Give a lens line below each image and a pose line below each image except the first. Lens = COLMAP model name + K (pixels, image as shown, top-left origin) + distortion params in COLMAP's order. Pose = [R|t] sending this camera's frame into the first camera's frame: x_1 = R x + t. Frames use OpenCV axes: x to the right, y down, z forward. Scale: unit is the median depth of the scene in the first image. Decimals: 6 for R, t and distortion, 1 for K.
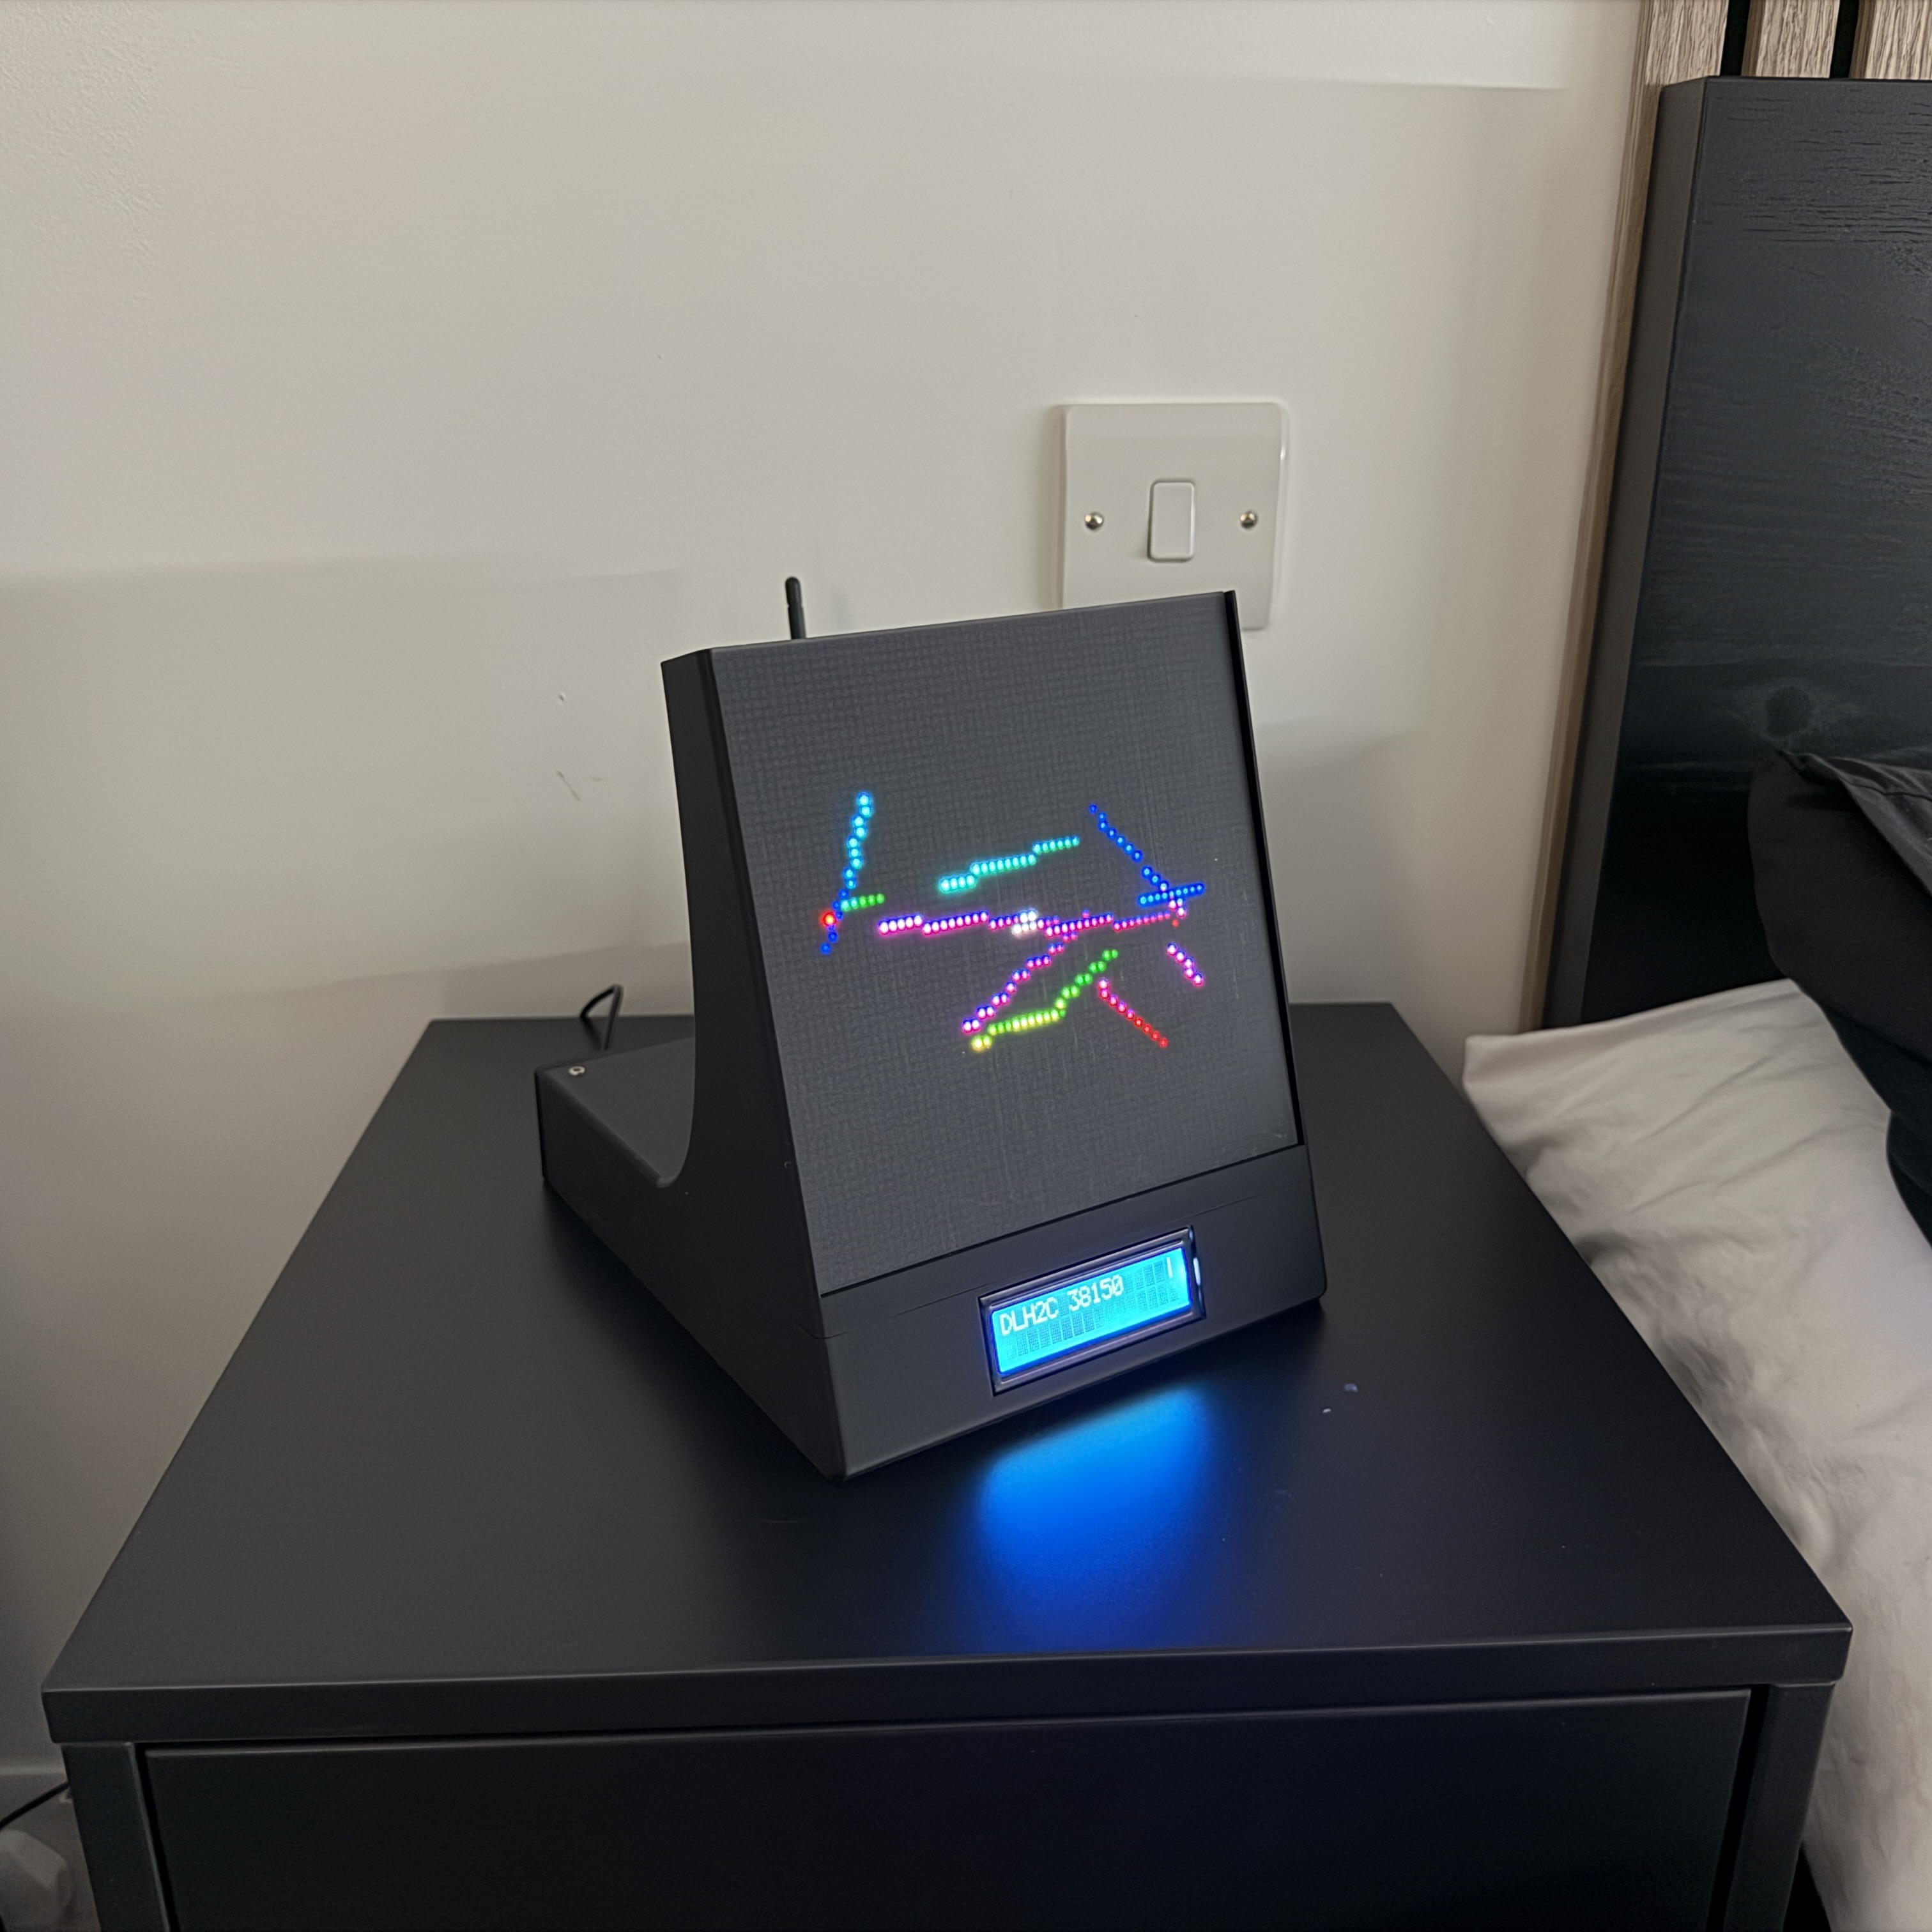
lens RADIAL K [[1765.2, 0, 925.7], [0, 1765.2, 971.3], [0, 0, 1]] dist [0.013540, 0.000000]
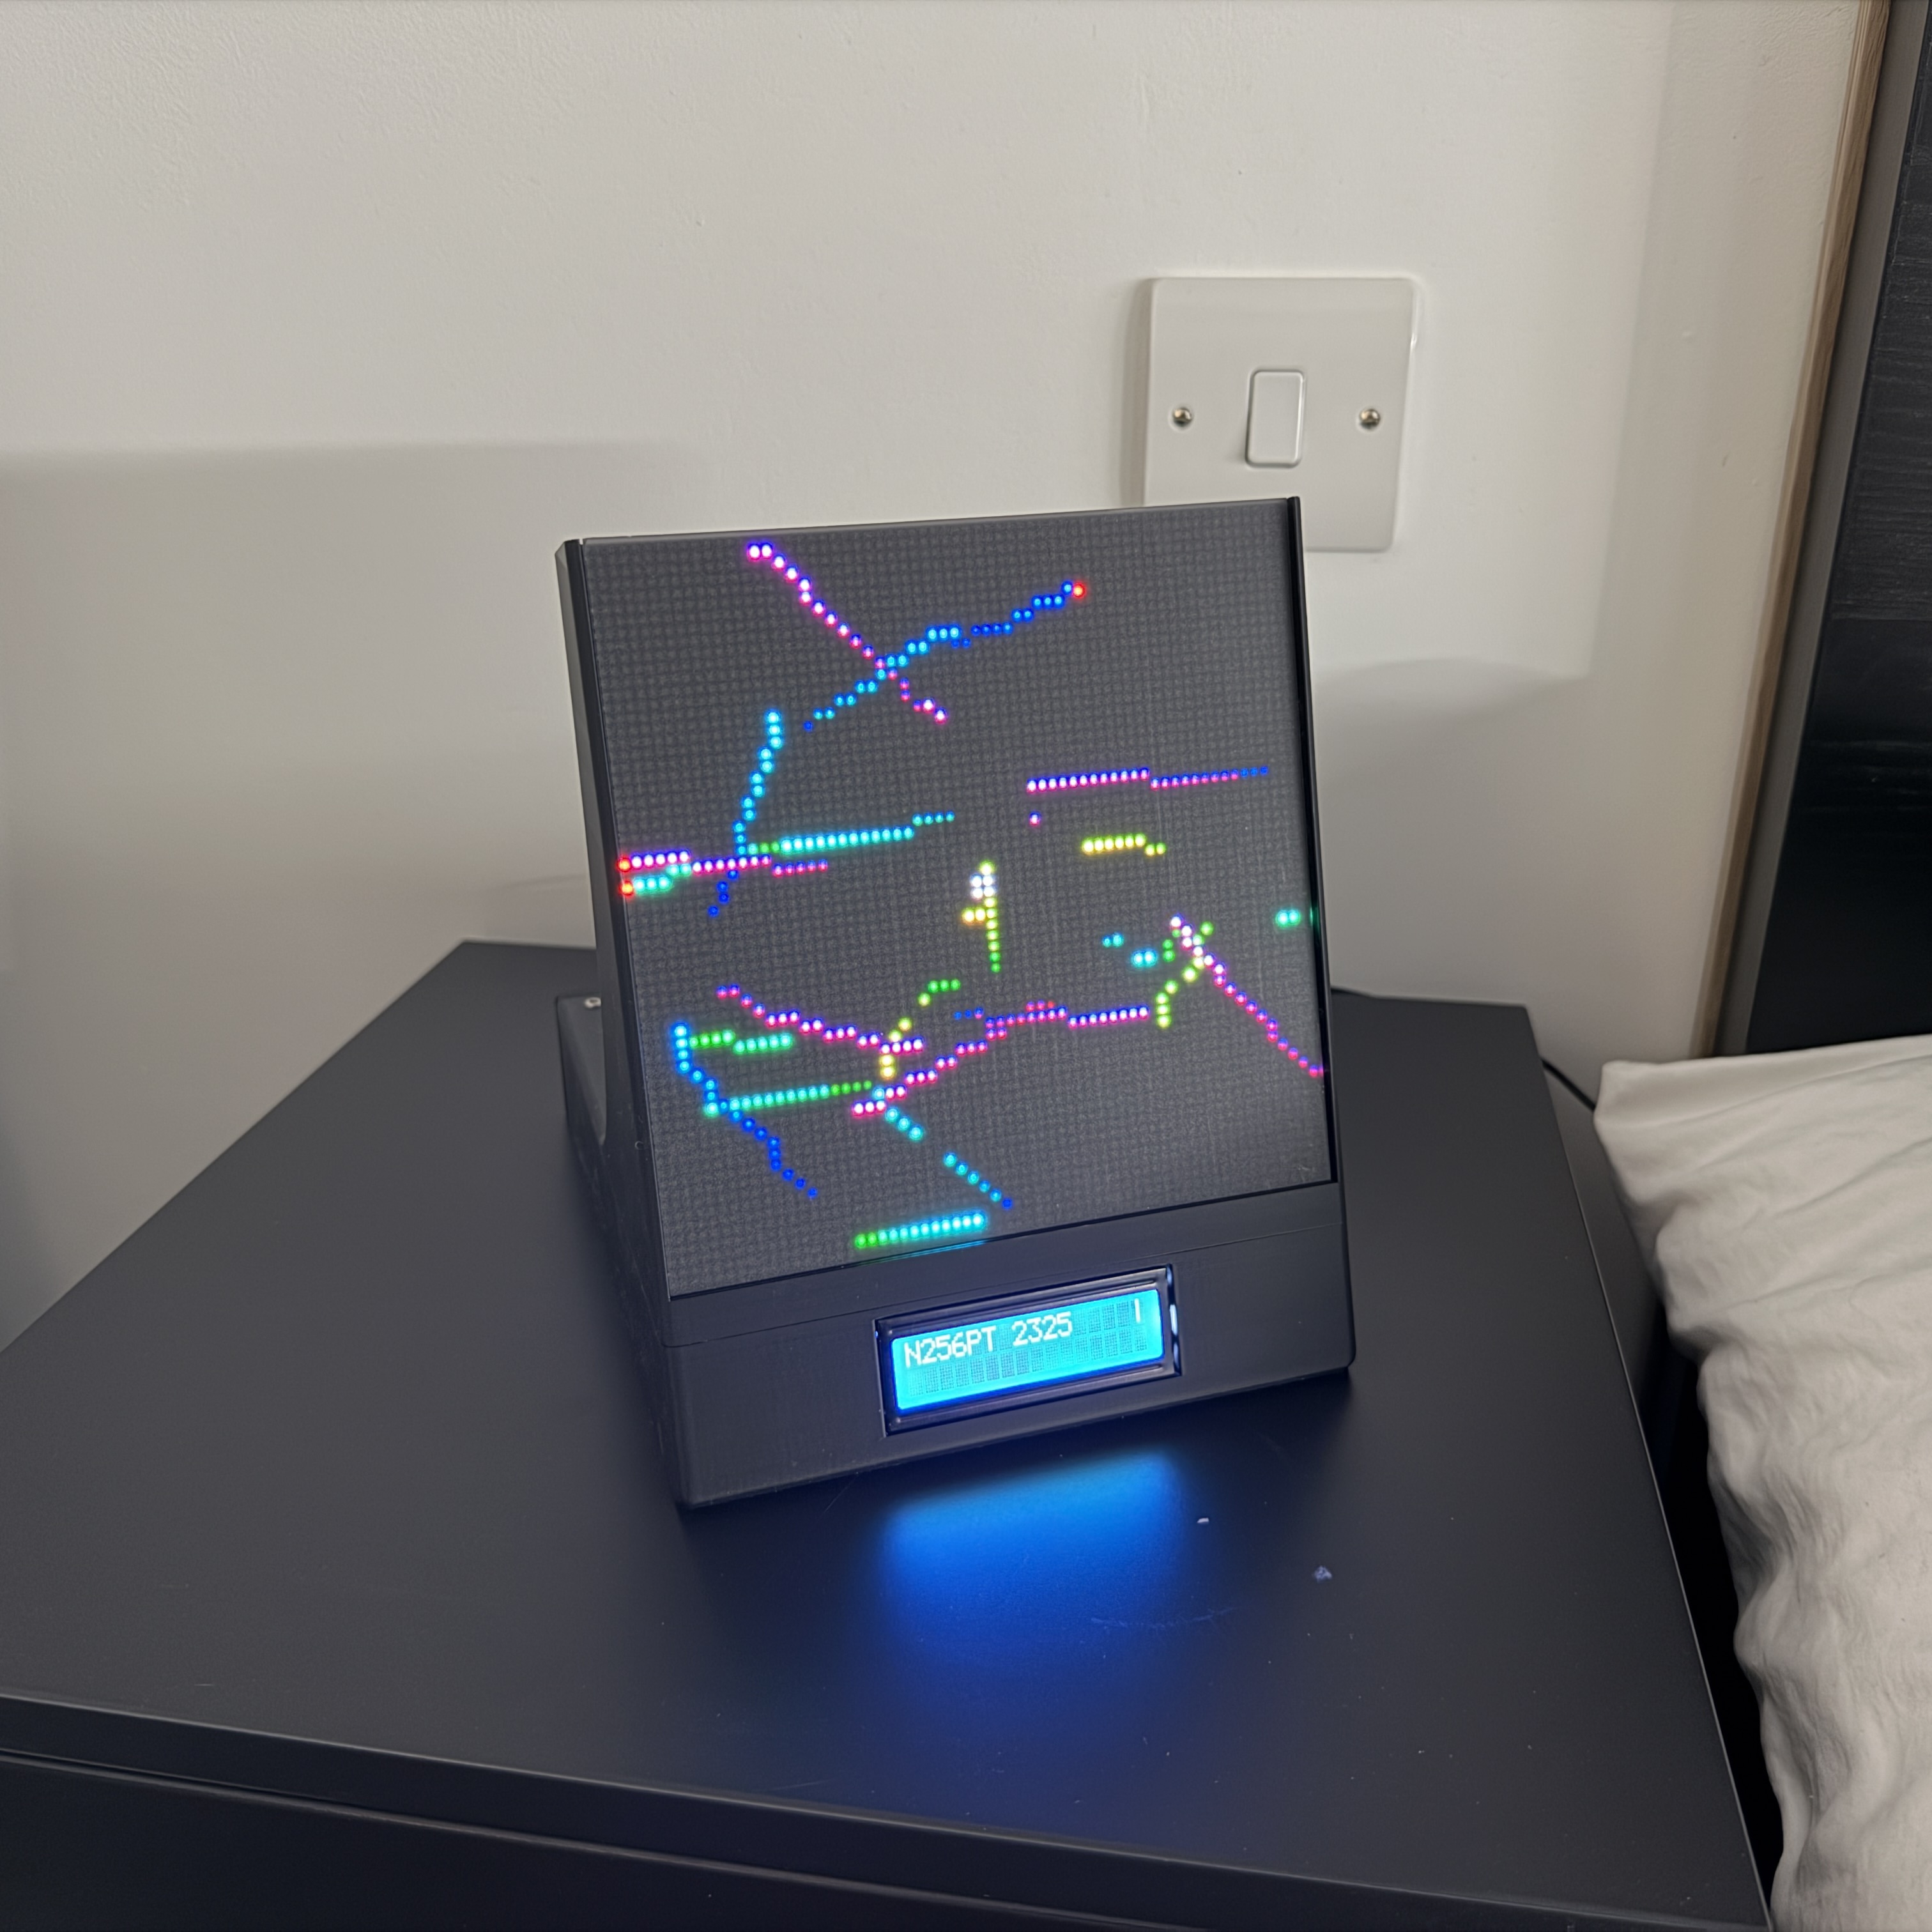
lens RADIAL K [[1765.2, 0, 963.7], [0, 1765.2, 952.0], [0, 0, 1]] dist [0.013540, 0.000000]
pose [[0.977506, 0.084139, -0.193396, 0.196122], [-0.077978, 0.996182, 0.039263, -0.025248], [0.195961, -0.023299, 0.980335, 0.152321]]
